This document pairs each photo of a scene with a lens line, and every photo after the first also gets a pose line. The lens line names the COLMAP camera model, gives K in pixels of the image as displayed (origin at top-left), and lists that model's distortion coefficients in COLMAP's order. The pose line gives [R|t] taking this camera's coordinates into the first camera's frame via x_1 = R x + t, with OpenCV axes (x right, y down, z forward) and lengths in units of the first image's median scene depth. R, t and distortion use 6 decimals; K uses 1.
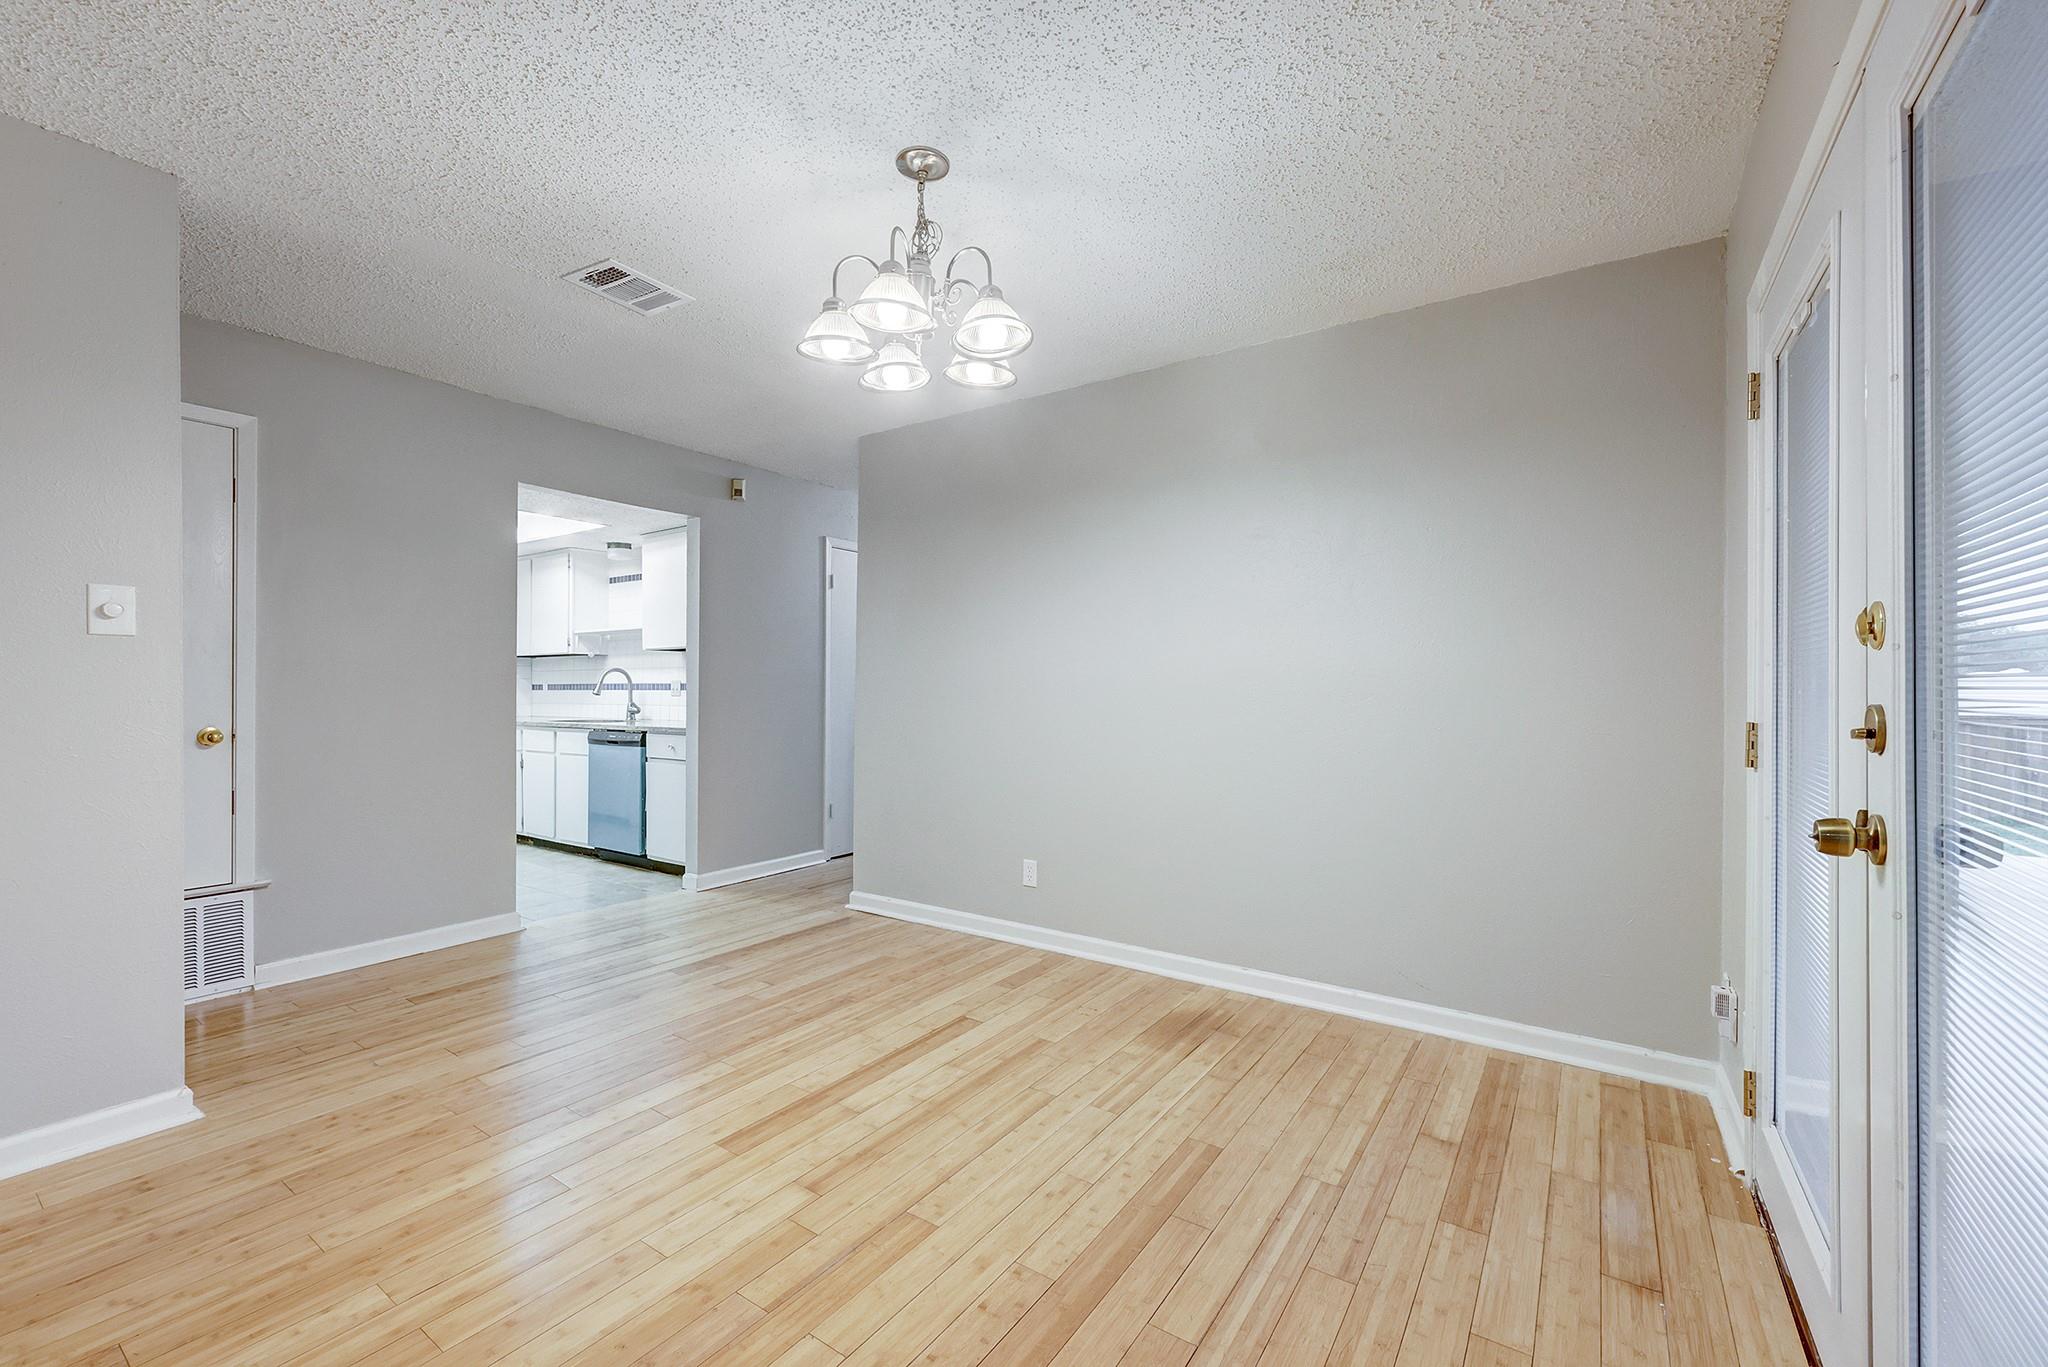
lens RADIAL K [[838.9, 0, 1024.8], [0, 838.9, 682.9], [0, 0, 1]] dist [0.001199, 0.000620]
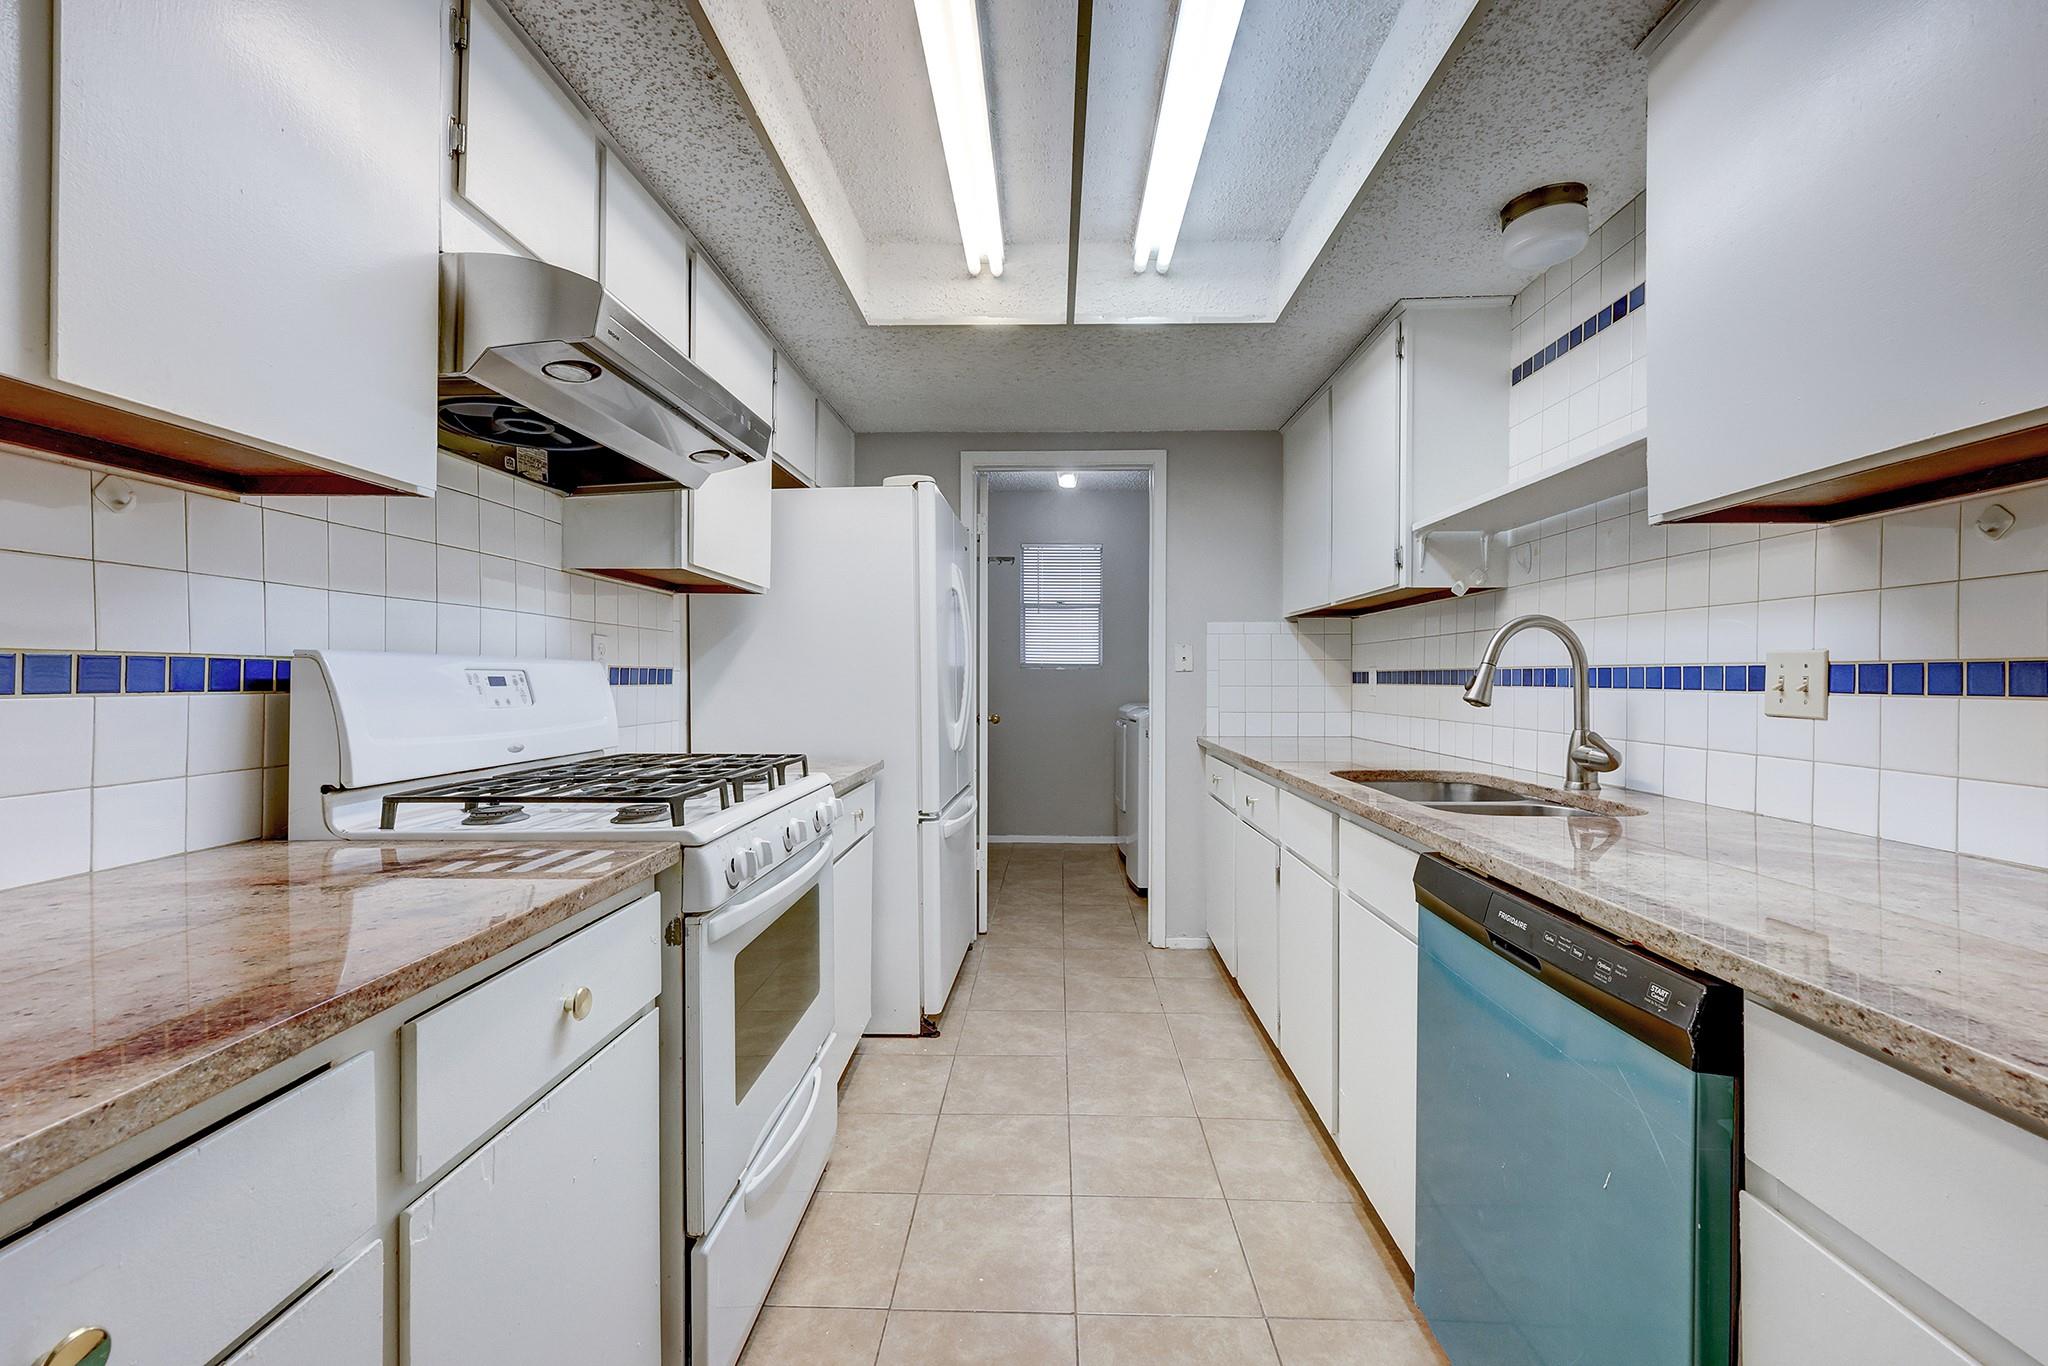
lens RADIAL K [[838.9, 0, 1029.4], [0, 838.9, 678.9], [0, 0, 1]] dist [0.001199, 0.000620]
pose [[0.545649, 0.006212, -0.837991, -0.327787], [0.001744, 0.999962, 0.008548, 0.002052], [0.838012, -0.006126, 0.545617, 0.674550]]
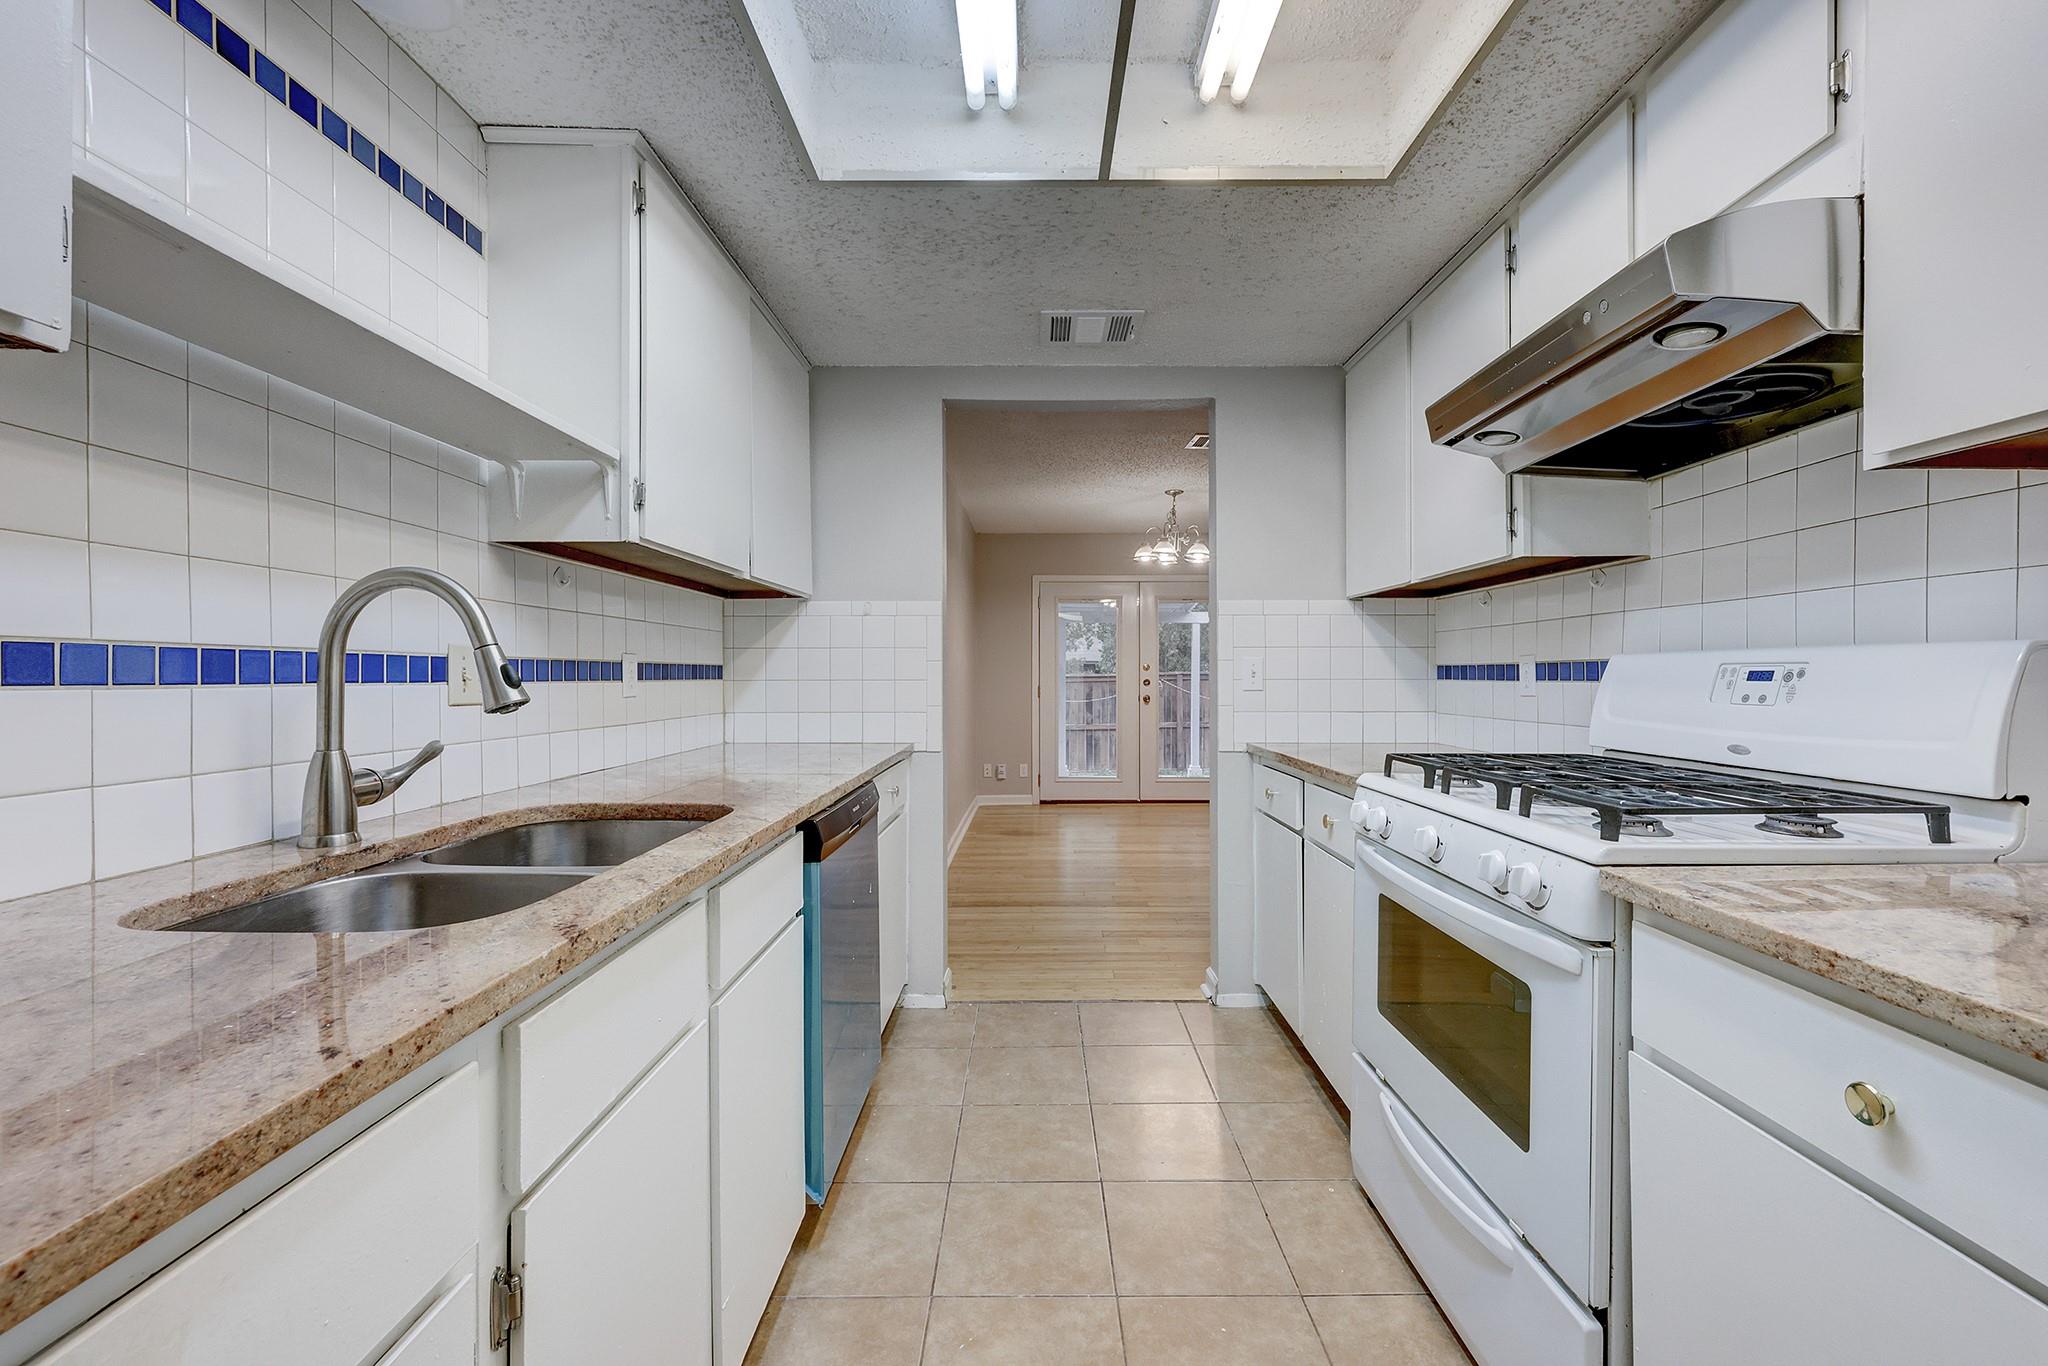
lens RADIAL K [[838.9, 0, 1025.2], [0, 838.9, 682.0], [0, 0, 1]] dist [0.001199, 0.000620]
pose [[-0.562353, -0.001322, 0.826896, -0.714592], [-0.004037, 0.999991, -0.001146, 0.007603], [-0.826887, -0.003983, -0.562353, 0.981465]]
